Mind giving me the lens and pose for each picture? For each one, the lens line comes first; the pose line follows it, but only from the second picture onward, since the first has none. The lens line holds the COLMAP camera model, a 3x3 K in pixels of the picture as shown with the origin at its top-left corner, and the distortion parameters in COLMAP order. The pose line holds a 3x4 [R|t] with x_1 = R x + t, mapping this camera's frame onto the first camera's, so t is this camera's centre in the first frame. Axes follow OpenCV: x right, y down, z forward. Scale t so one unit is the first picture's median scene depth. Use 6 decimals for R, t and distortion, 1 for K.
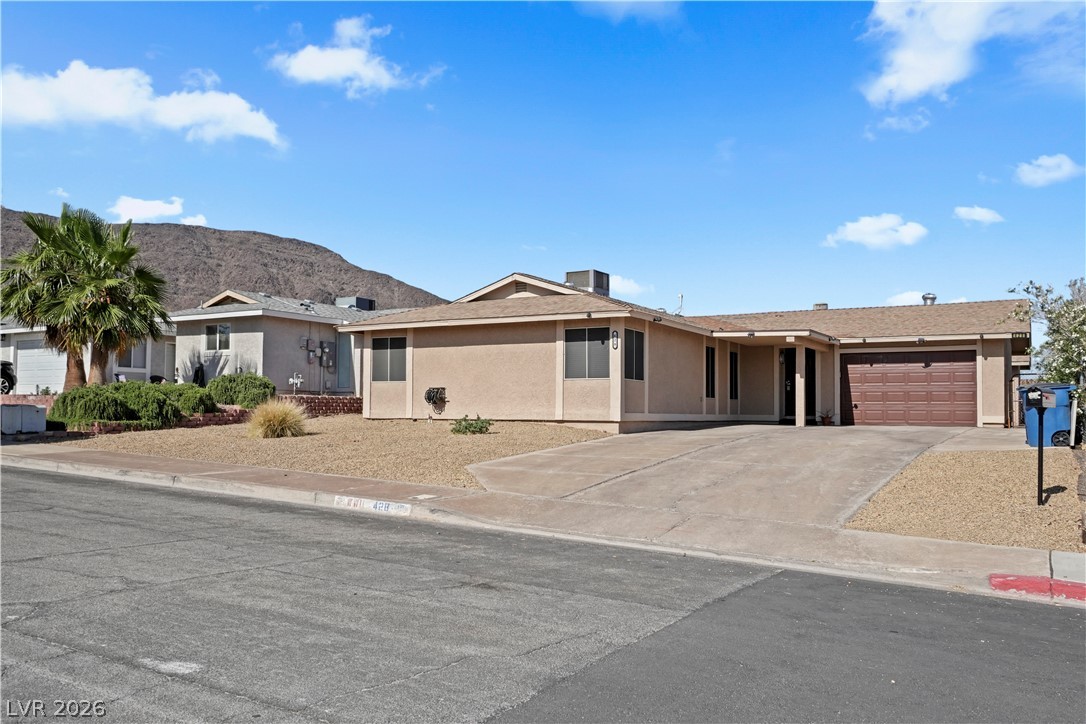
lens RADIAL K [[835.1, 0, 488.4], [0, 835.1, 362.7], [0, 0, 1]] dist [0.000171, 0.000669]
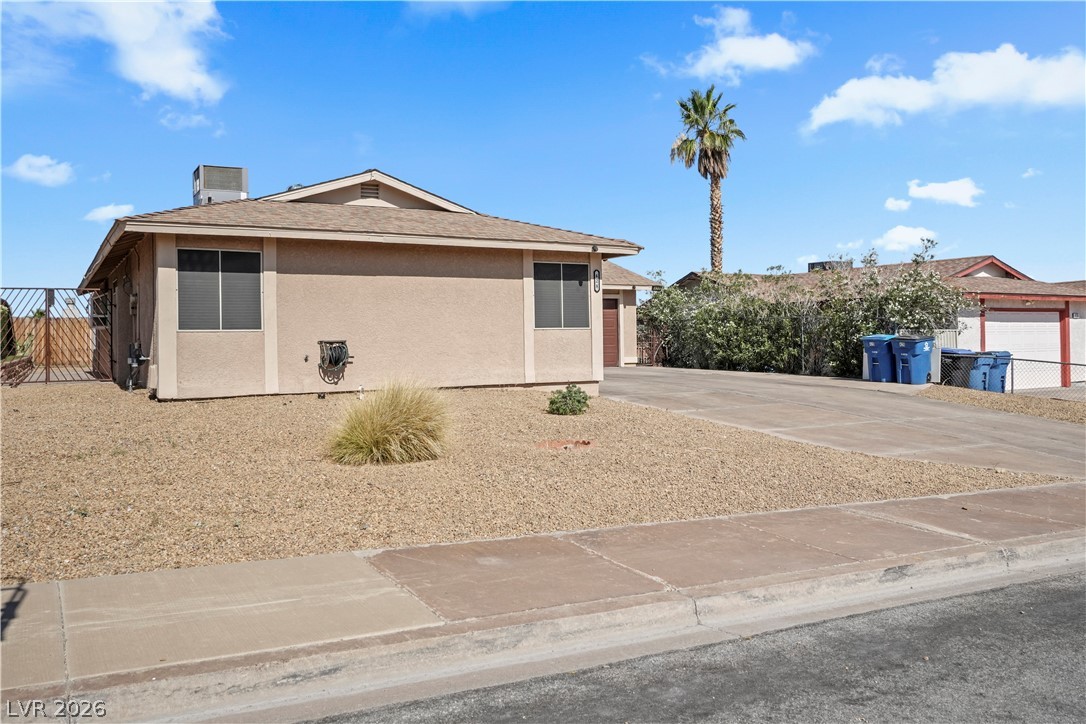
lens RADIAL K [[881.4, 0, 496.1], [0, 881.4, 334.7], [0, 0, 1]] dist [0.005919, 0.001028]
pose [[0.497931, -0.011239, 0.867144, -0.544915], [-0.032930, 0.998950, 0.031856, 0.000665], [-0.866591, -0.044417, 0.497038, 0.558813]]
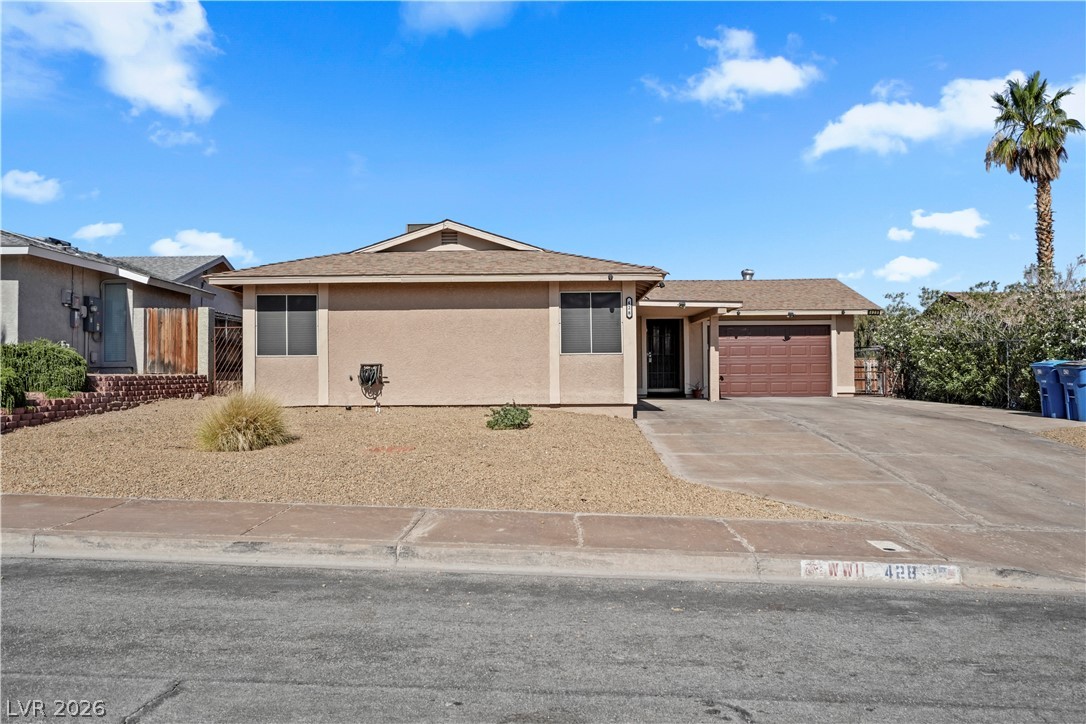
lens RADIAL K [[835.1, 0, 488.4], [0, 835.1, 362.7], [0, 0, 1]] dist [0.000171, 0.000669]
pose [[0.874935, -0.006601, 0.484195, -0.324043], [-0.014125, 0.999134, 0.039146, -0.002404], [-0.484034, -0.041089, 0.874084, 0.280890]]
